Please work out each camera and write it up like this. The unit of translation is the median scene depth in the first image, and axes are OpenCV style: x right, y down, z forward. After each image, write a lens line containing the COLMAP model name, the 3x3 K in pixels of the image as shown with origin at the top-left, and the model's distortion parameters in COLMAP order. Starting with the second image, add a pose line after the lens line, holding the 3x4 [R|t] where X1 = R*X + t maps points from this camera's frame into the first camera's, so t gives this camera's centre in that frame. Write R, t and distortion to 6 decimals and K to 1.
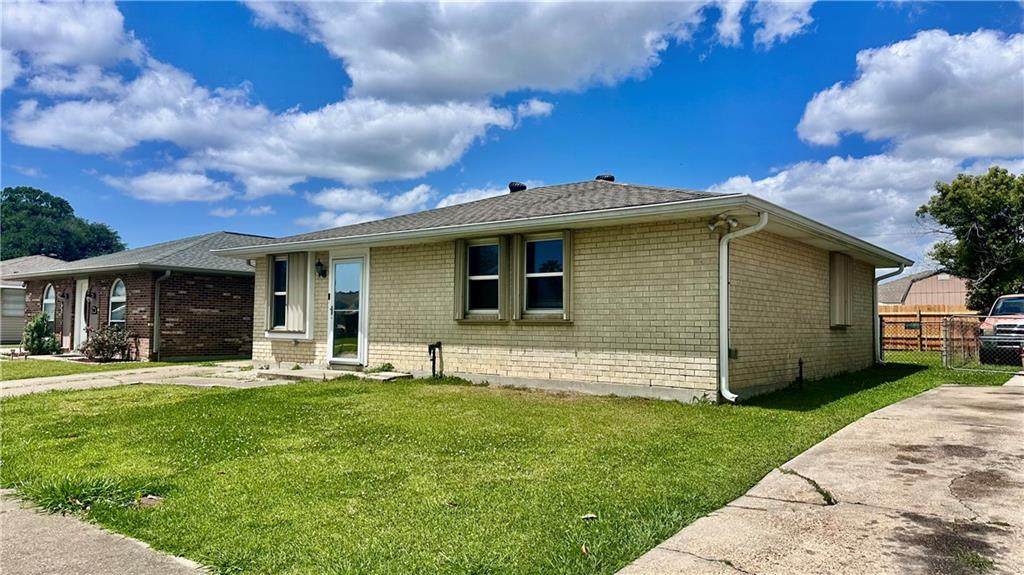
lens RADIAL K [[713.7, 0, 503.3], [0, 713.7, 286.4], [0, 0, 1]] dist [0.171390, -0.334016]
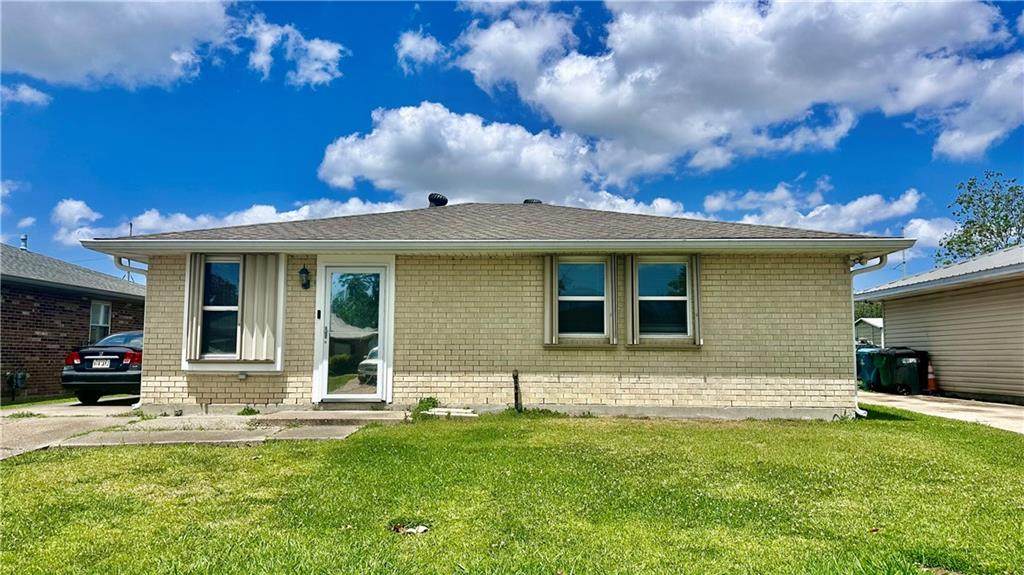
lens RADIAL K [[713.7, 0, 503.3], [0, 713.7, 286.4], [0, 0, 1]] dist [0.171390, -0.334016]
pose [[0.803757, 0.052194, 0.592664, -0.644305], [-0.027880, 0.998354, -0.050110, 0.020854], [-0.594304, 0.023753, 0.803890, 0.316112]]
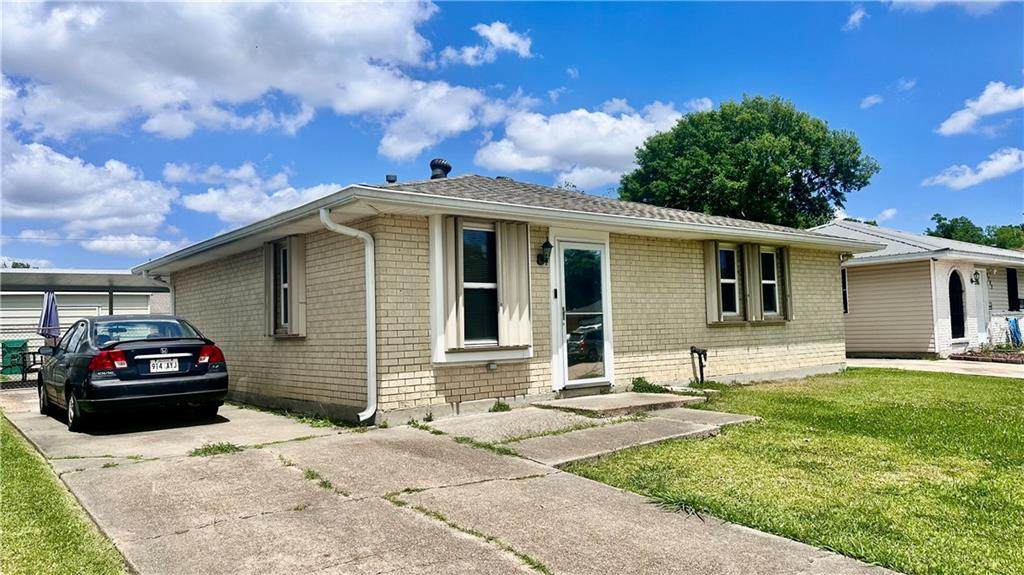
lens RADIAL K [[713.7, 0, 503.3], [0, 713.7, 286.4], [0, 0, 1]] dist [0.171390, -0.334016]
pose [[0.219770, 0.041228, 0.974680, -1.101723], [-0.020755, 0.999078, -0.037580, 0.040856], [-0.975331, -0.011970, 0.220423, 1.069433]]
